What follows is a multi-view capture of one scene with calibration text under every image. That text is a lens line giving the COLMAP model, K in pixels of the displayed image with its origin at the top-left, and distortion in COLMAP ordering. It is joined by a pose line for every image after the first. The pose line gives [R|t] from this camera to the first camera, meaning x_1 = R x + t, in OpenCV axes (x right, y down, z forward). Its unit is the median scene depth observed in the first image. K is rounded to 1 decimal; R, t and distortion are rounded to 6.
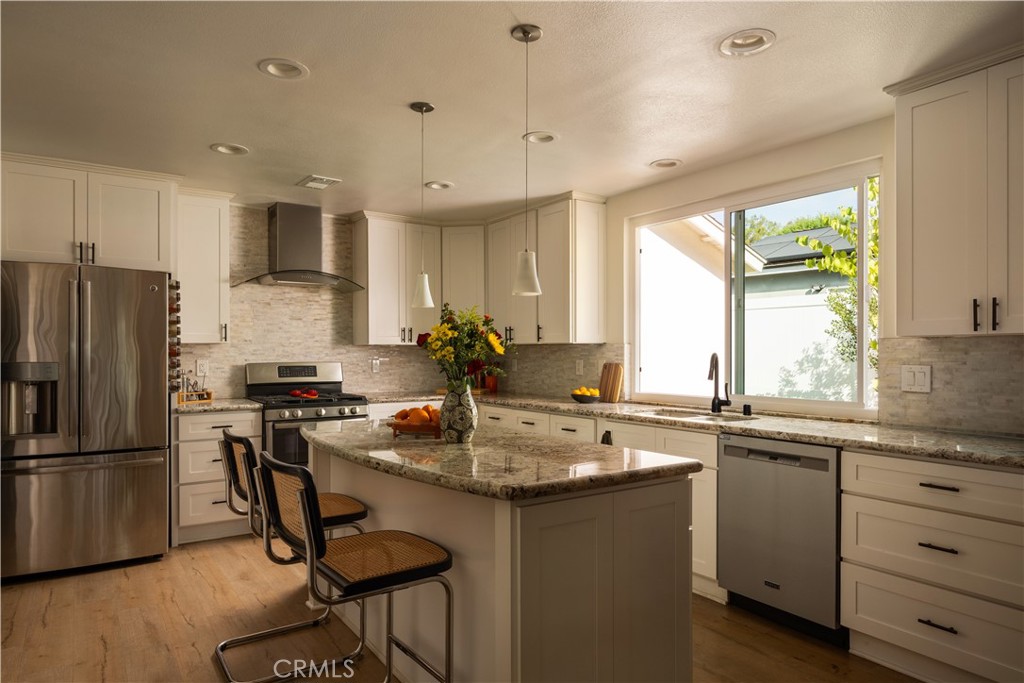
lens RADIAL K [[652.4, 0, 512.0], [0, 652.4, 341.5], [0, 0, 1]] dist [0.118560, -0.109942]
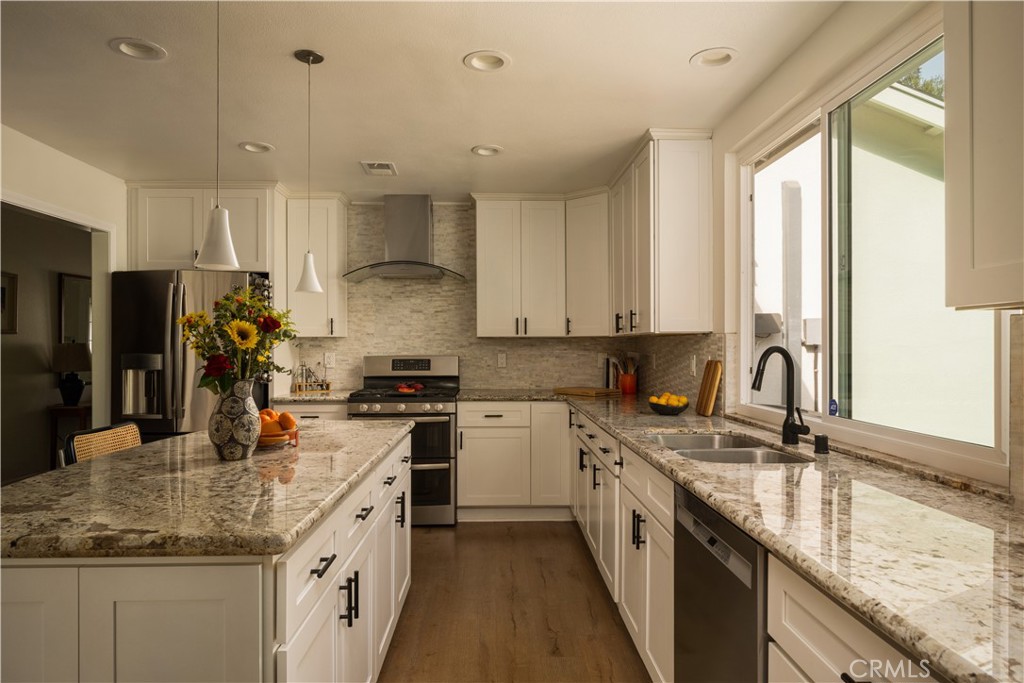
lens RADIAL K [[652.4, 0, 512.0], [0, 652.4, 341.5], [0, 0, 1]] dist [0.118560, -0.109942]
pose [[0.842023, -0.001321, -0.539440, 0.333619], [0.009186, 0.999887, 0.011891, 0.000155], [0.539363, -0.014968, 0.841940, 0.259204]]
